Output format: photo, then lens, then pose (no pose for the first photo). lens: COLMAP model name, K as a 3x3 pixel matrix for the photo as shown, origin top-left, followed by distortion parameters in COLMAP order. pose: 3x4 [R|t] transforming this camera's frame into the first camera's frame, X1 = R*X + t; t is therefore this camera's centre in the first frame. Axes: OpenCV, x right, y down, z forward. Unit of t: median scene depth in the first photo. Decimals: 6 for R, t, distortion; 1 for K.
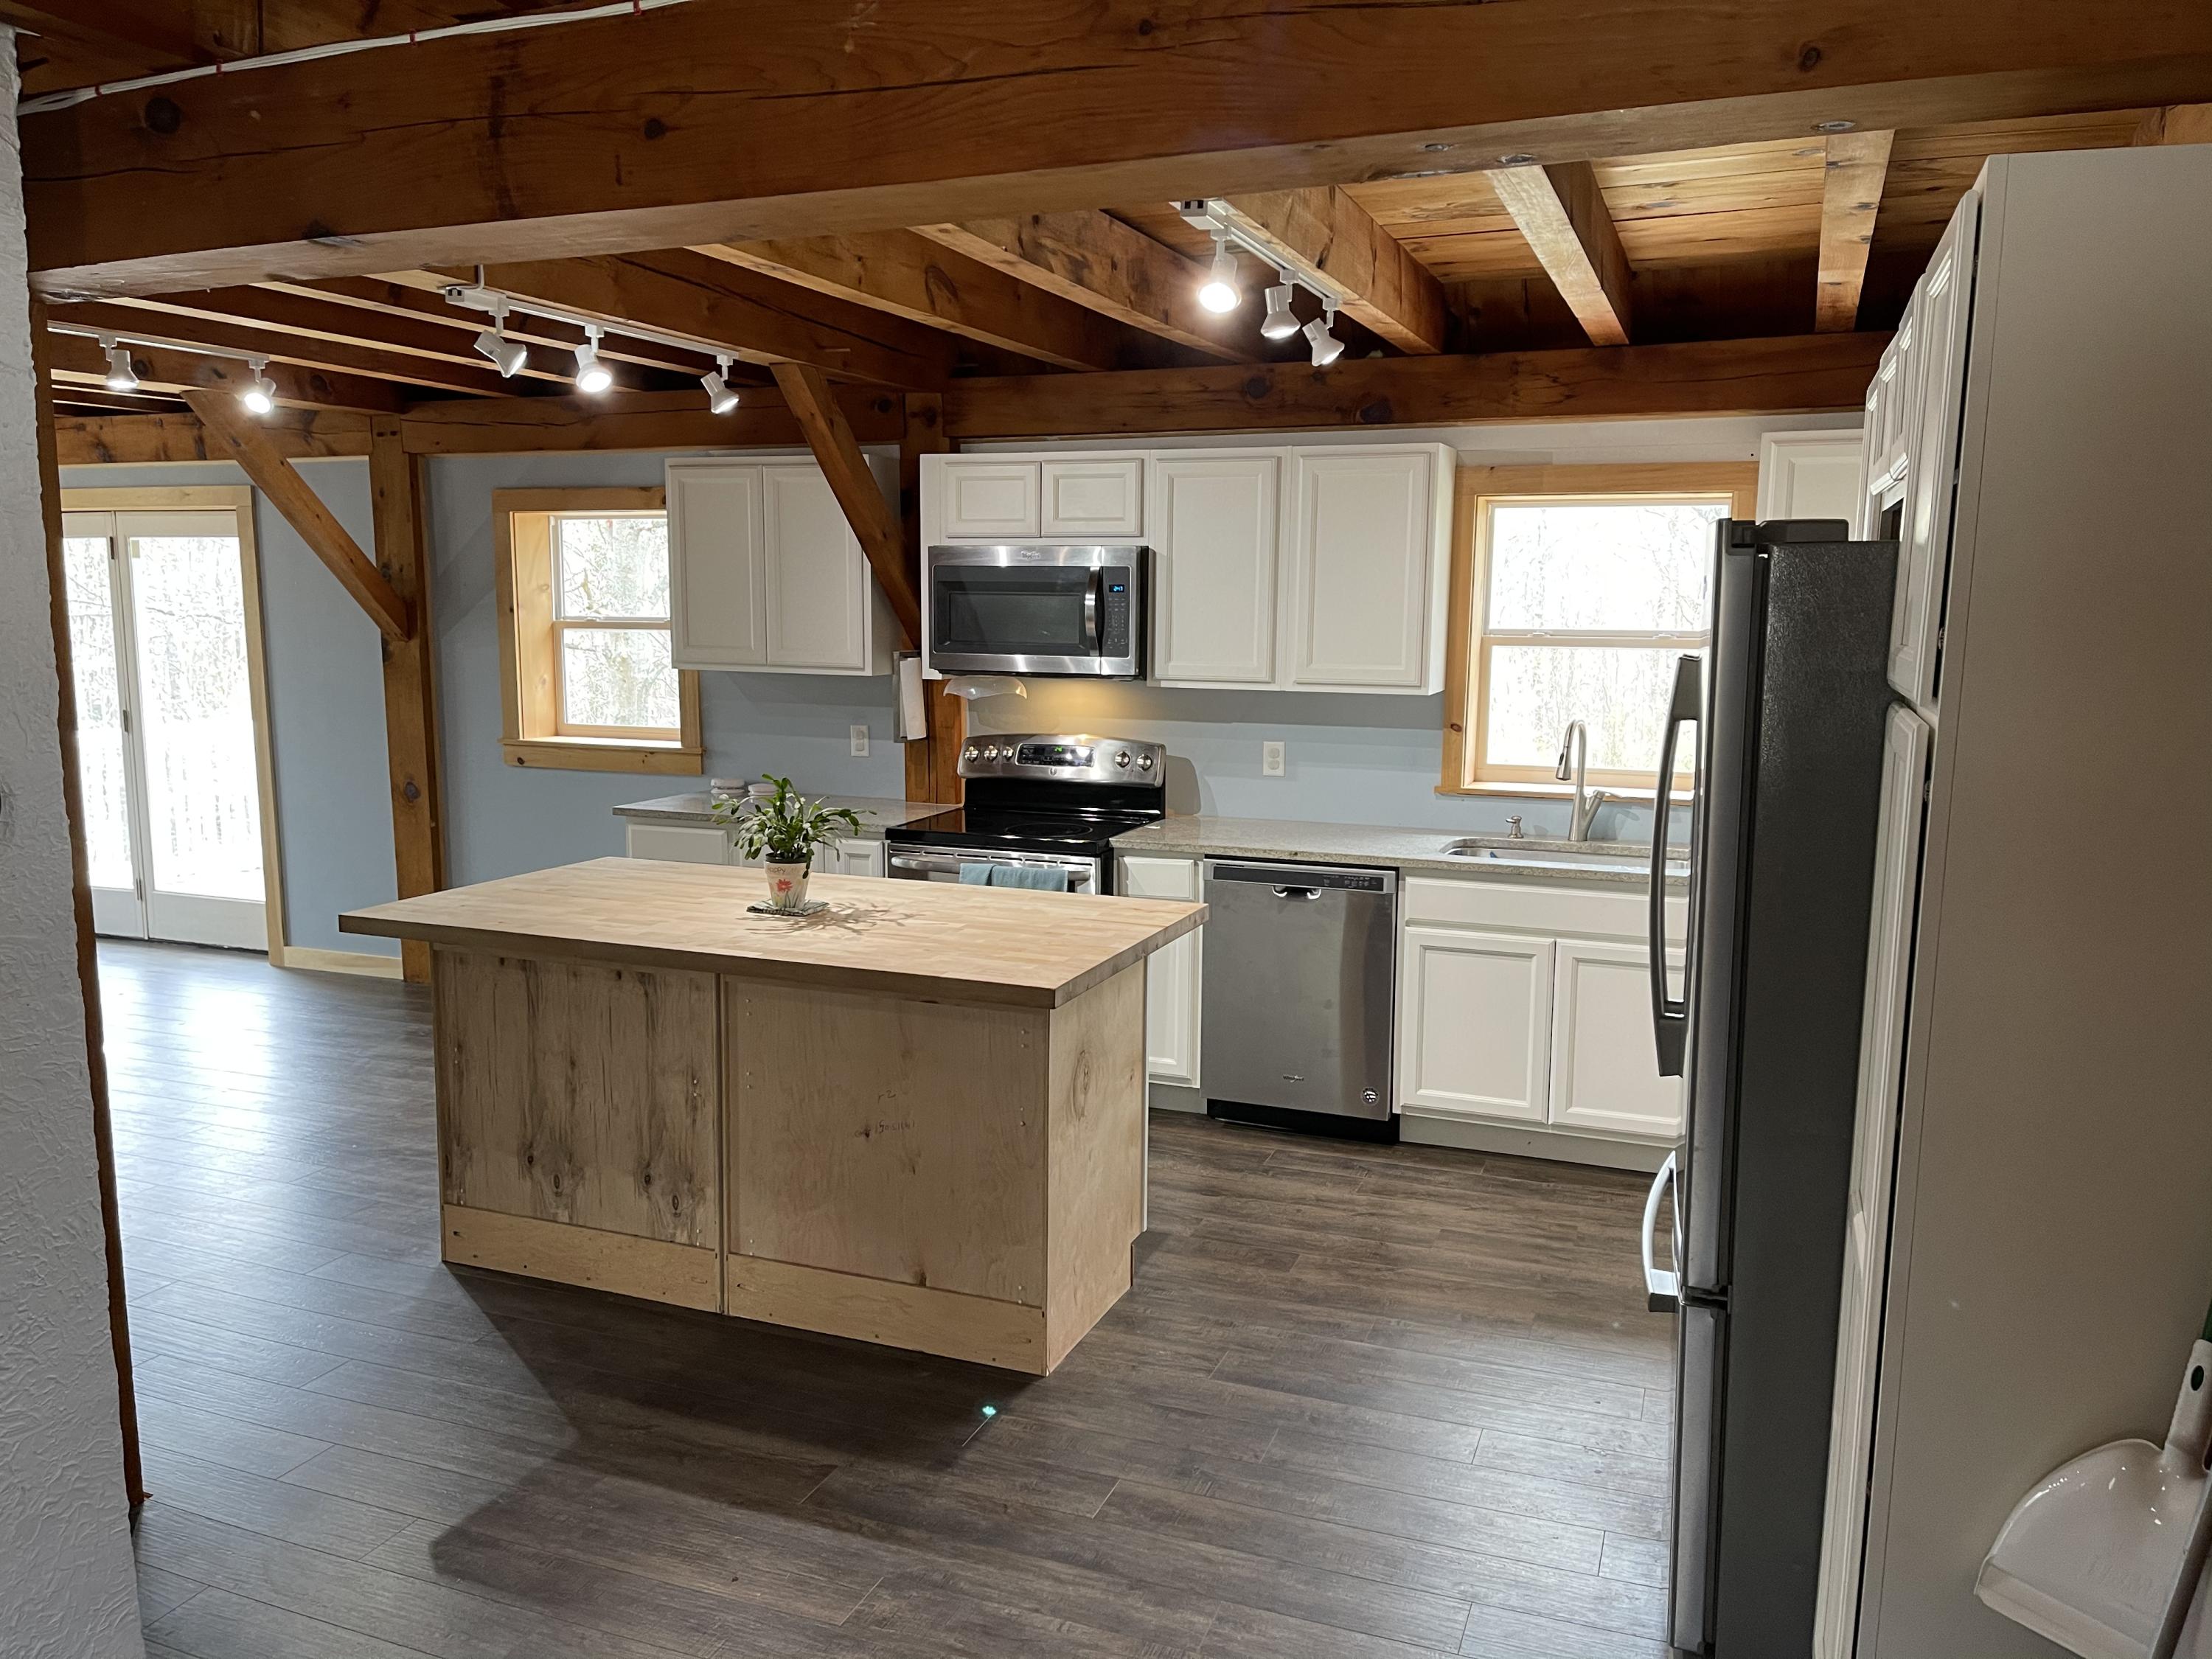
lens RADIAL K [[1671.3, 0, 1109.1], [0, 1671.3, 828.5], [0, 0, 1]] dist [0.037867, -0.040791]
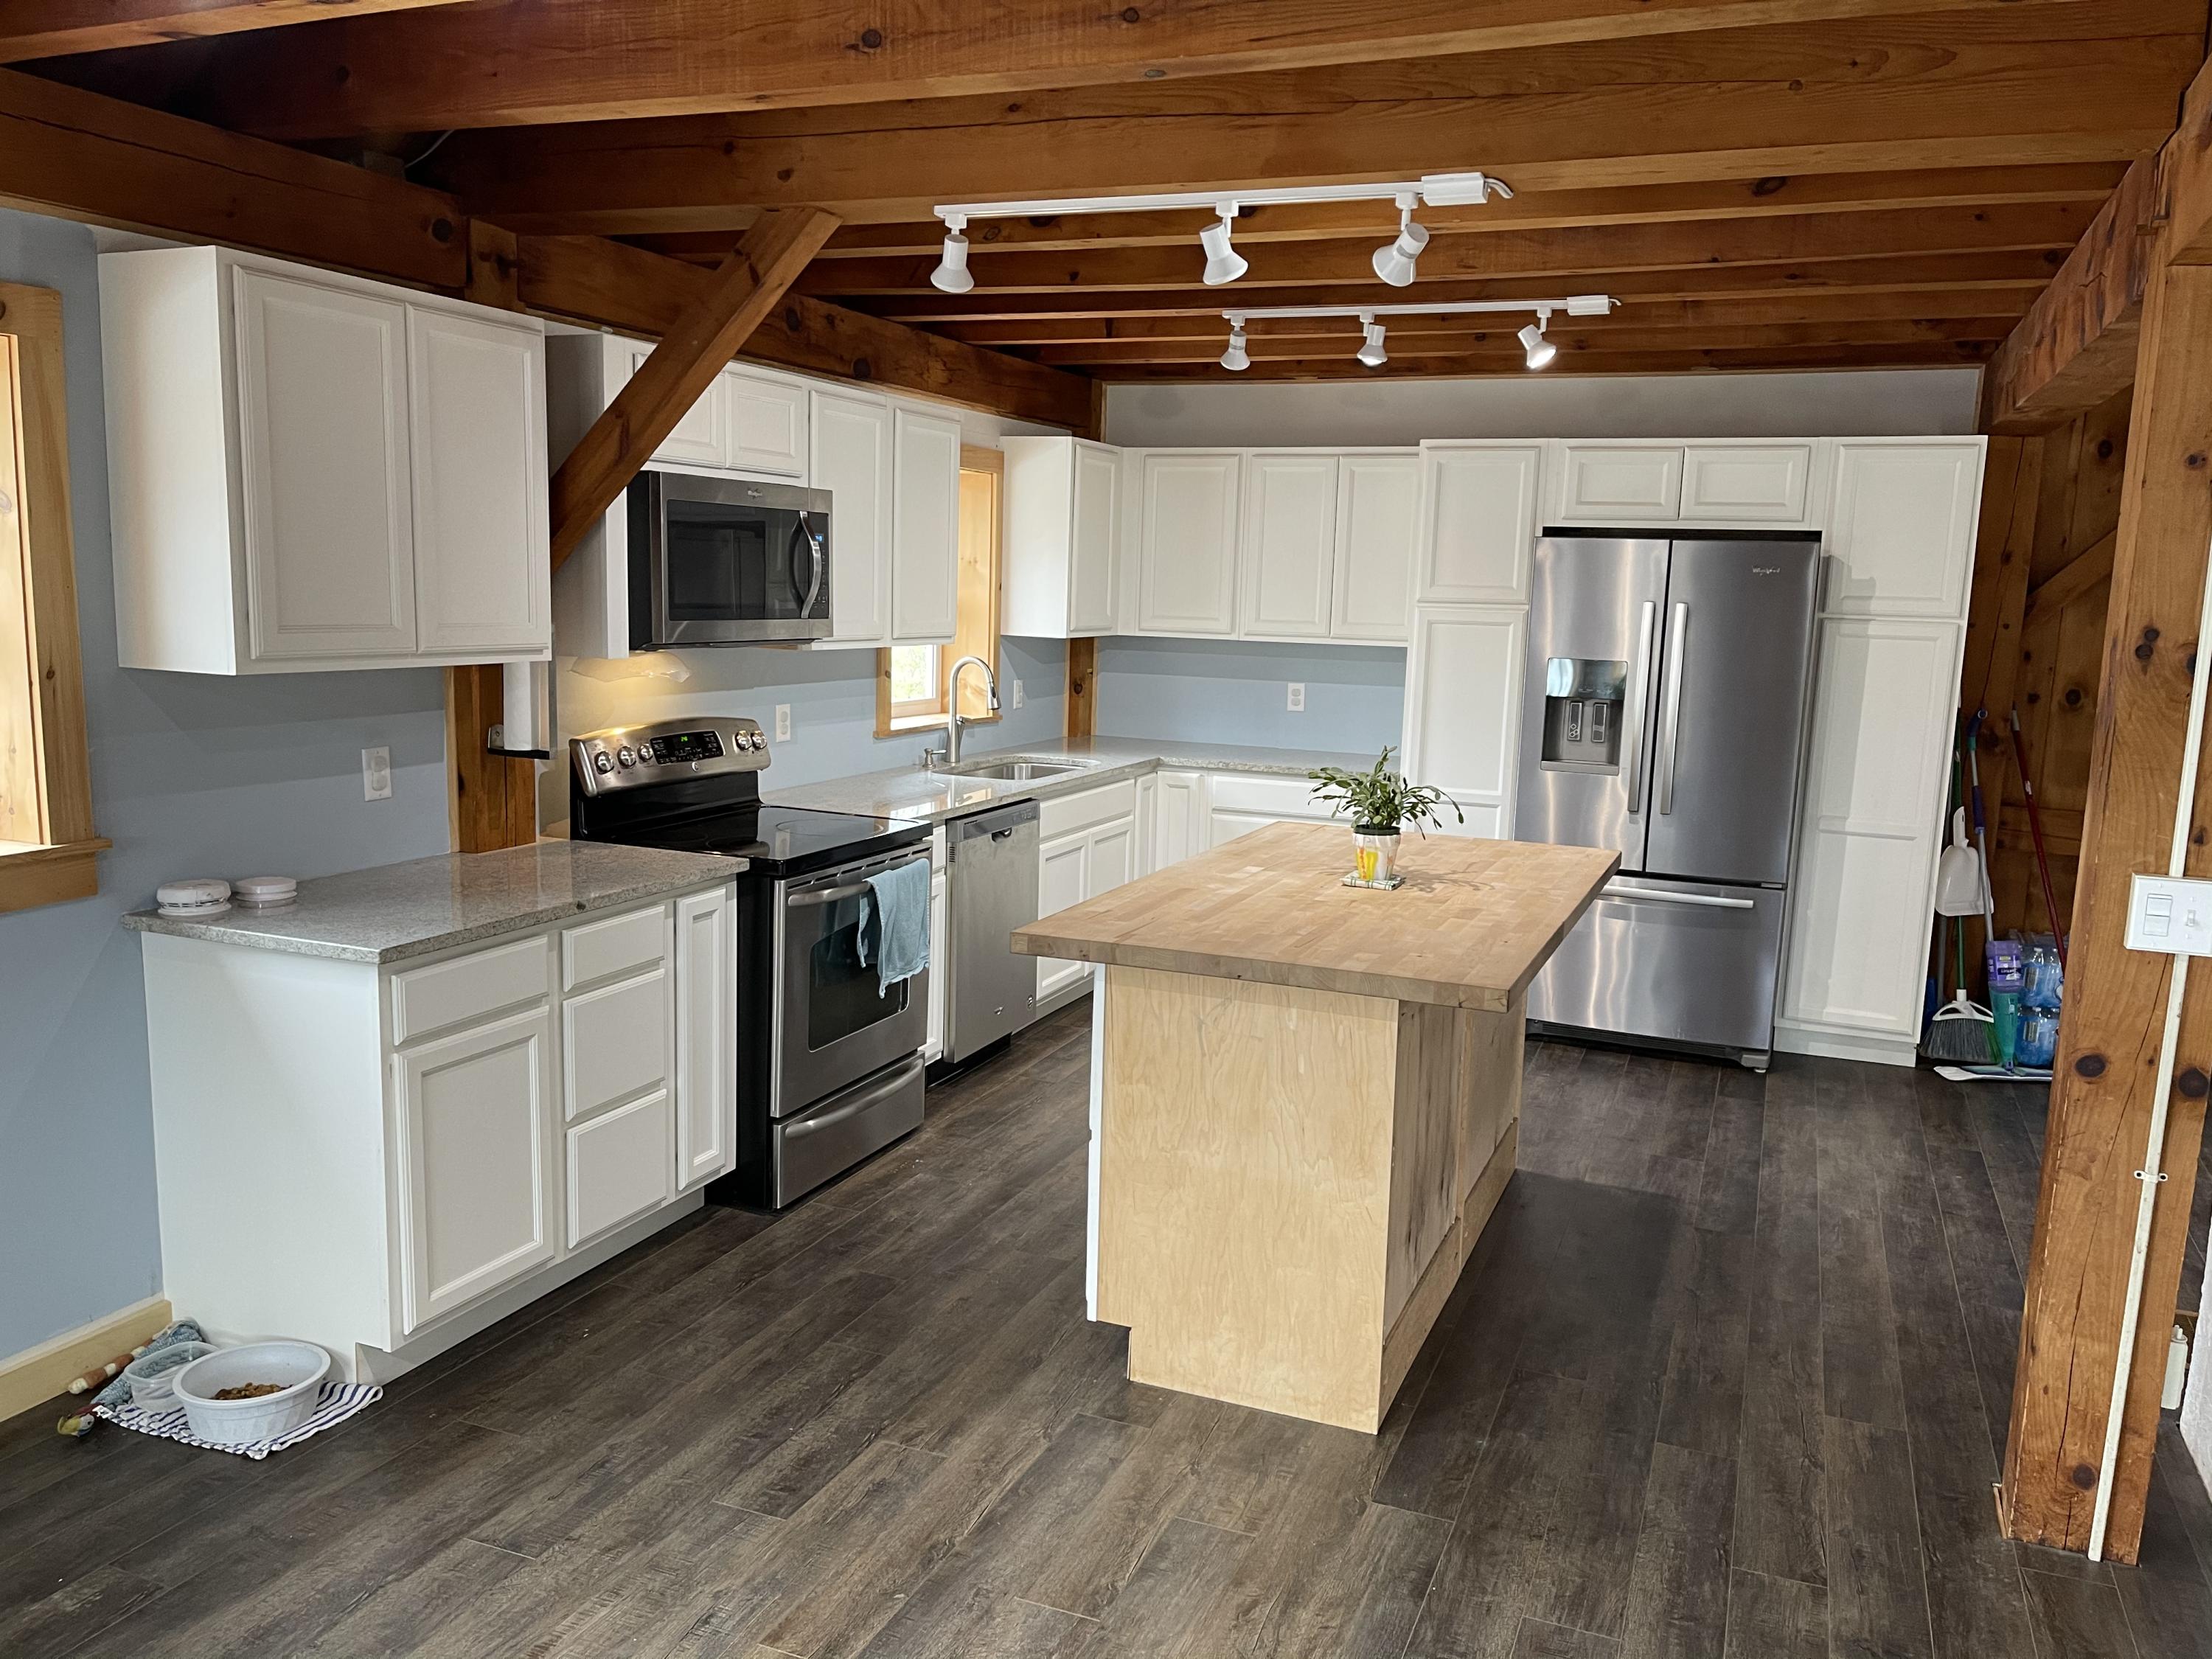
lens RADIAL K [[1671.3, 0, 1113.9], [0, 1671.3, 836.1], [0, 0, 1]] dist [0.037867, -0.040791]
pose [[0.013632, -0.164396, 0.986300, -0.841469], [0.102238, 0.981451, 0.162175, -0.114104], [-0.994667, 0.098627, 0.030187, 0.808235]]
